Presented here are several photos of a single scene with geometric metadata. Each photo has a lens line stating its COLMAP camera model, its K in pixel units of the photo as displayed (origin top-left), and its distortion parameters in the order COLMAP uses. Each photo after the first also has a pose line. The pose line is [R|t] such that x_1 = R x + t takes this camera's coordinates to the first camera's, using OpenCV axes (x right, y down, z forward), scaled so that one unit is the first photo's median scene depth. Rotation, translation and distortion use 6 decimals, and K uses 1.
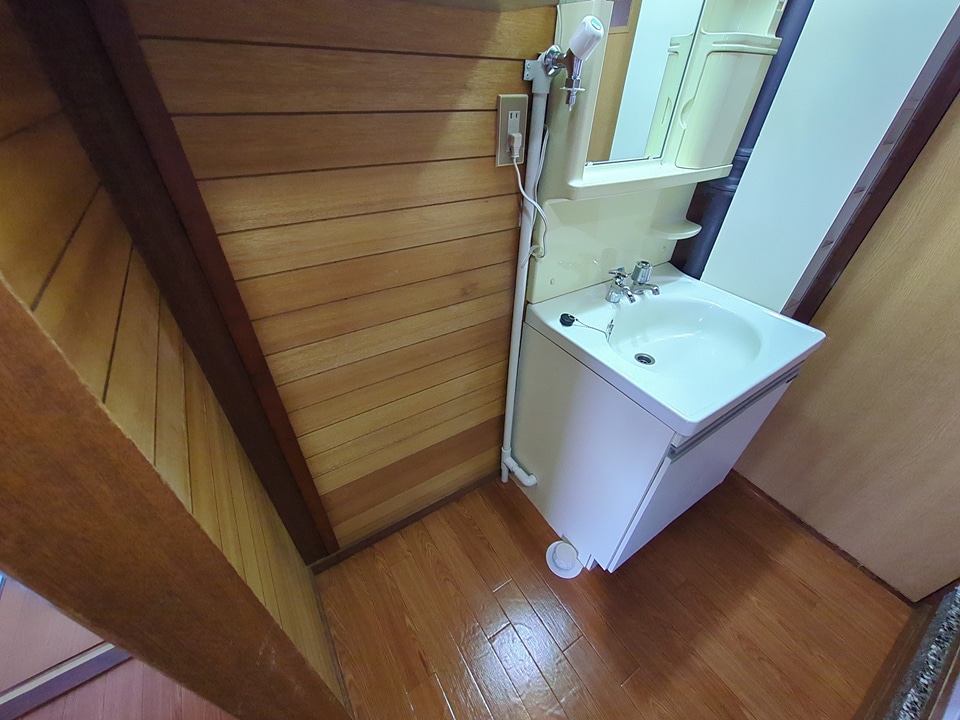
lens RADIAL K [[379.8, 0, 480.0], [0, 379.8, 360.0], [0, 0, 1]] dist [0.000314, -0.000051]
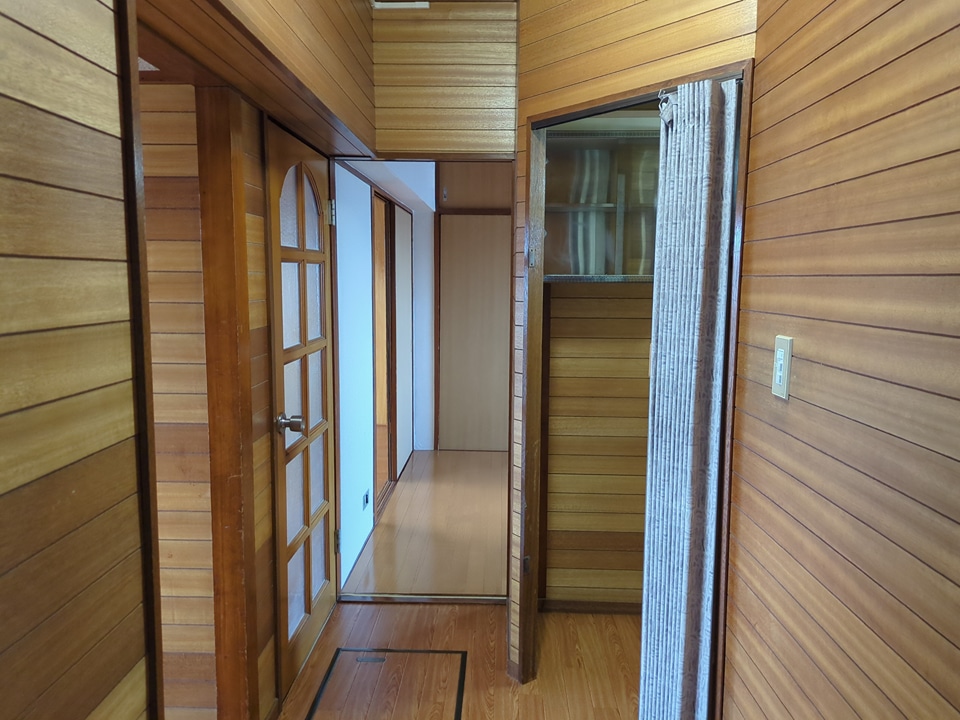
lens RADIAL K [[722.0, 0, 480.0], [0, 722.0, 360.0], [0, 0, 1]] dist [0.003116, -0.001332]
pose [[0.825457, 0.039838, -0.563057, 1.382257], [-0.325588, 0.848446, -0.417291, 1.562258], [0.461099, 0.527780, 0.713327, -2.233323]]
